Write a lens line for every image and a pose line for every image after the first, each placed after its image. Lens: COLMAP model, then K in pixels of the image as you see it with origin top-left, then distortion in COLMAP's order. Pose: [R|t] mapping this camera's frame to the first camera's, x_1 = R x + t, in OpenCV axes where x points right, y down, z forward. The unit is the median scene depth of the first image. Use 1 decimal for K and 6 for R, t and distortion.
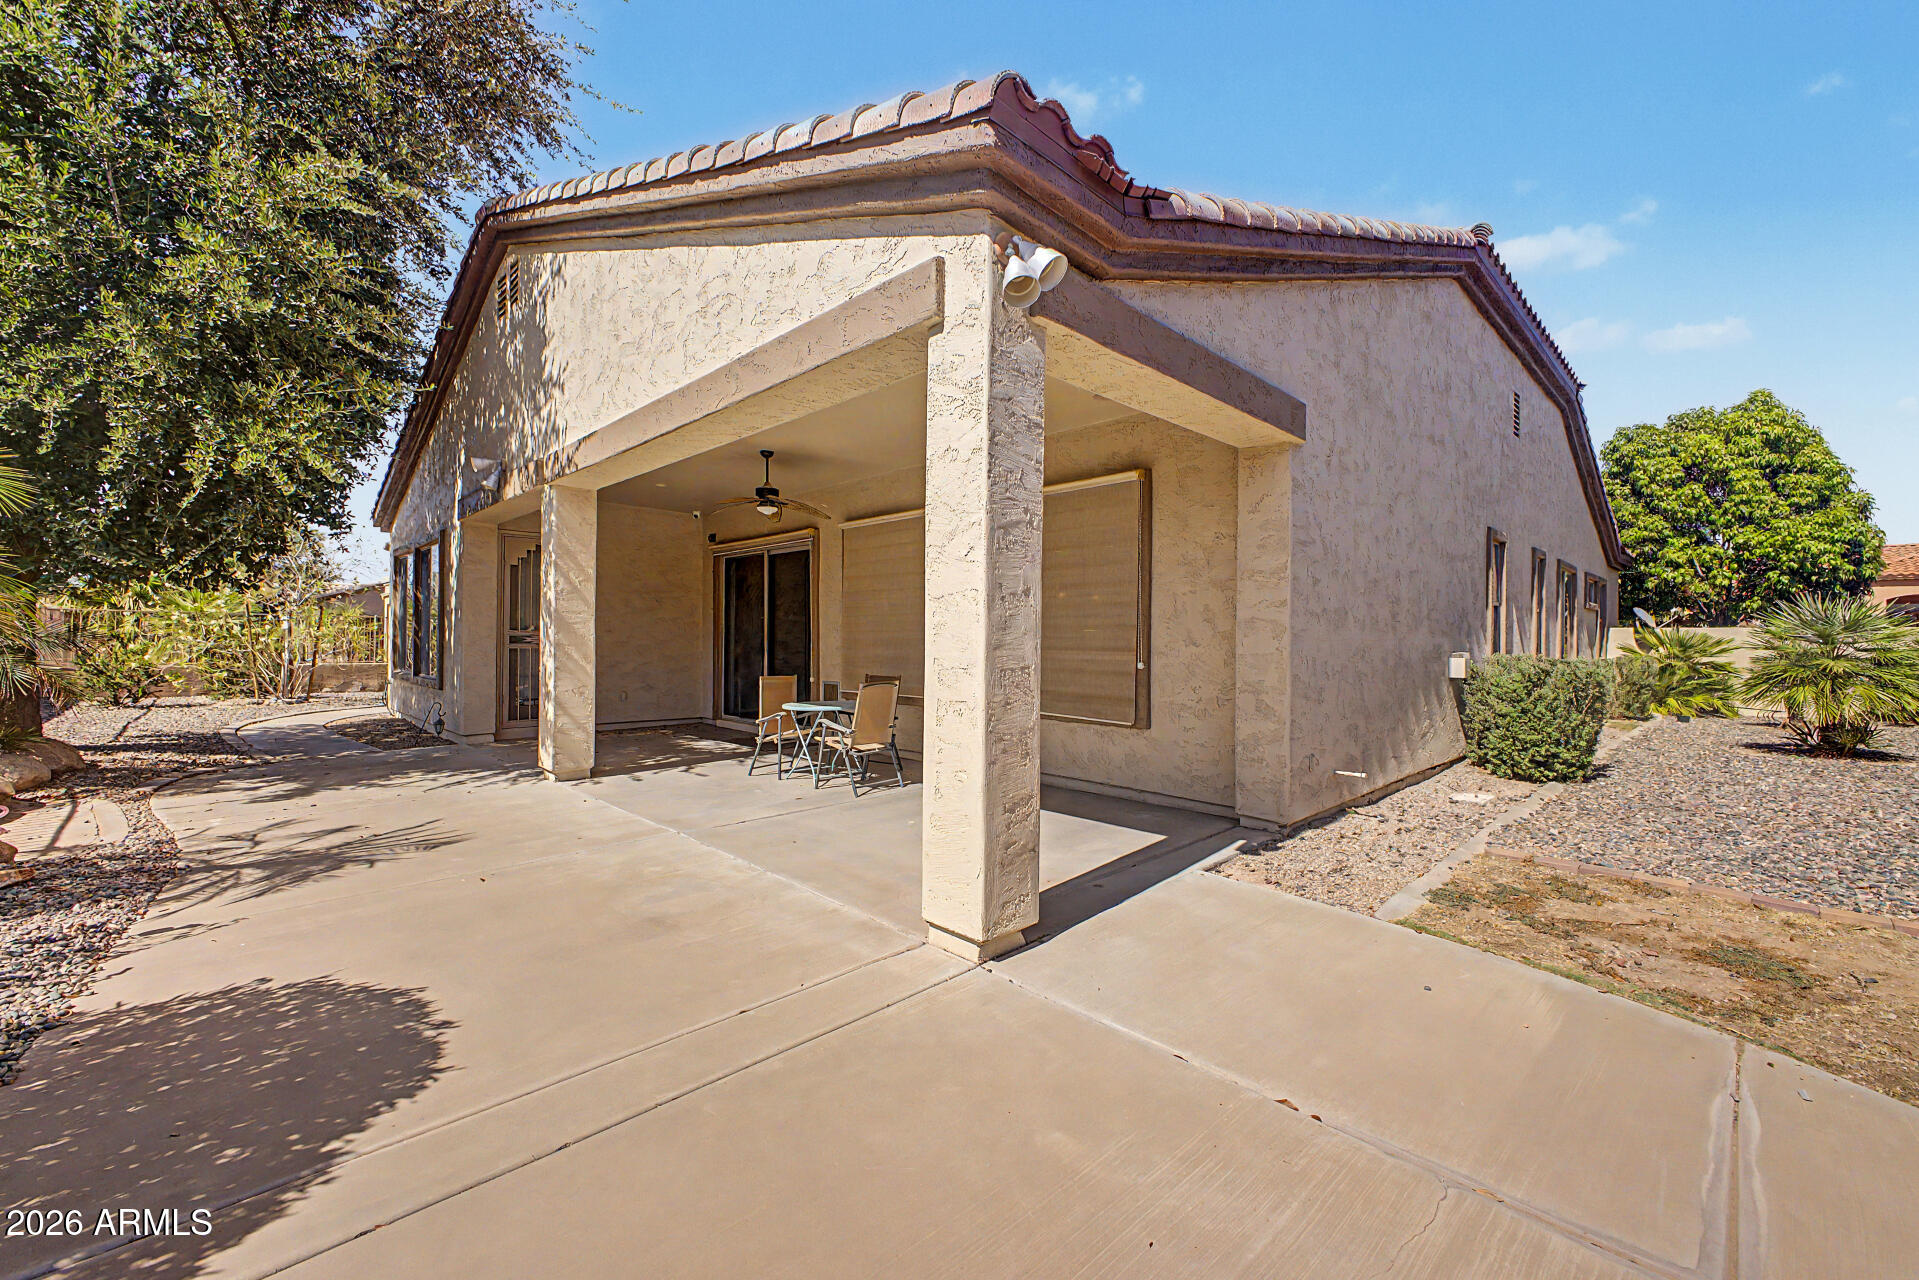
lens RADIAL K [[761.5, 0, 950.6], [0, 761.5, 635.8], [0, 0, 1]] dist [0.012415, -0.002236]
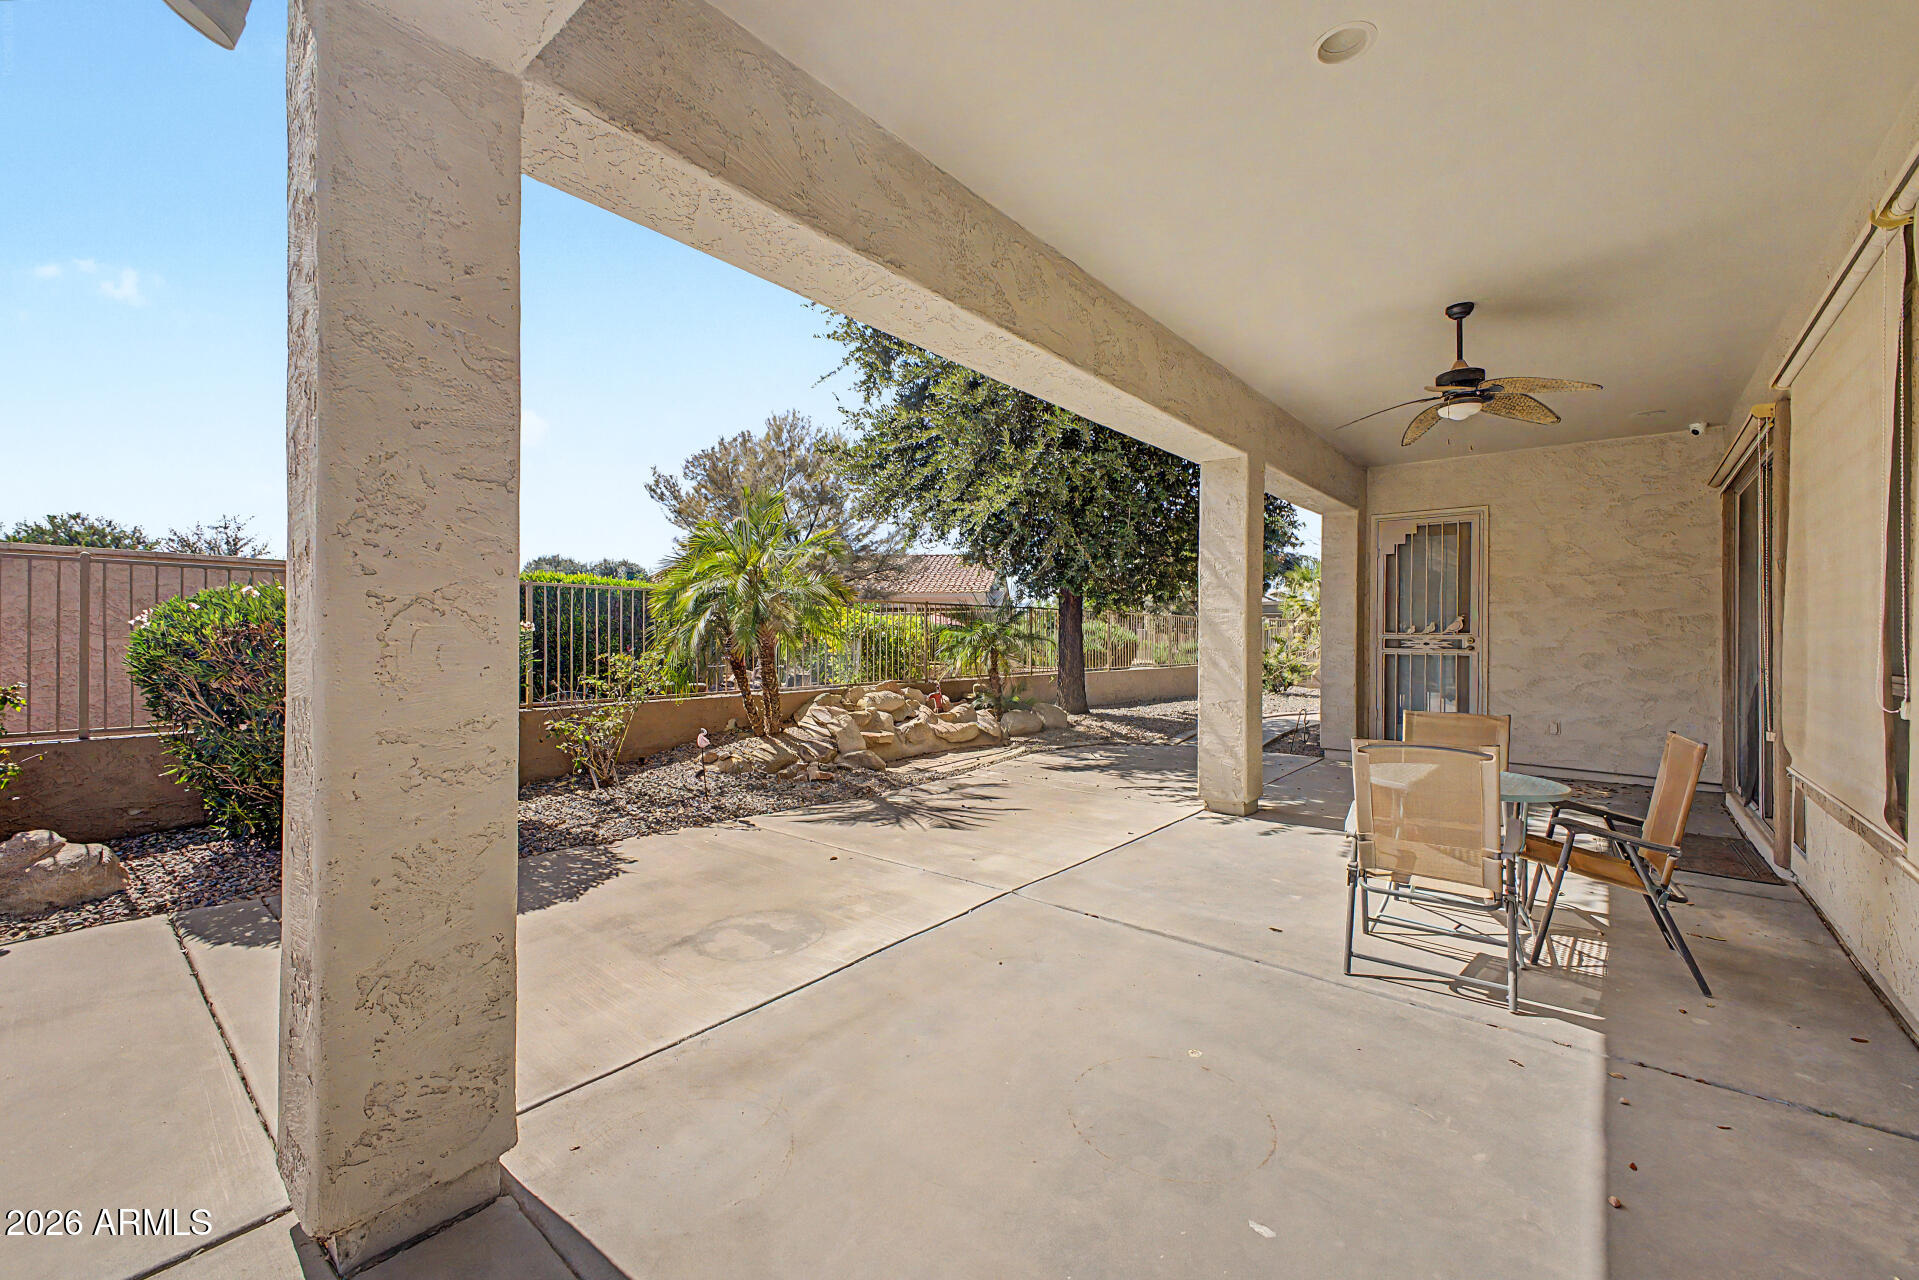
lens RADIAL K [[761.5, 0, 949.2], [0, 761.5, 640.5], [0, 0, 1]] dist [0.012415, -0.002236]
pose [[0.118076, 0.002613, -0.993001, 0.471511], [-0.002111, 0.999995, 0.002380, 0.001651], [0.993002, 0.001815, 0.118081, 0.989243]]
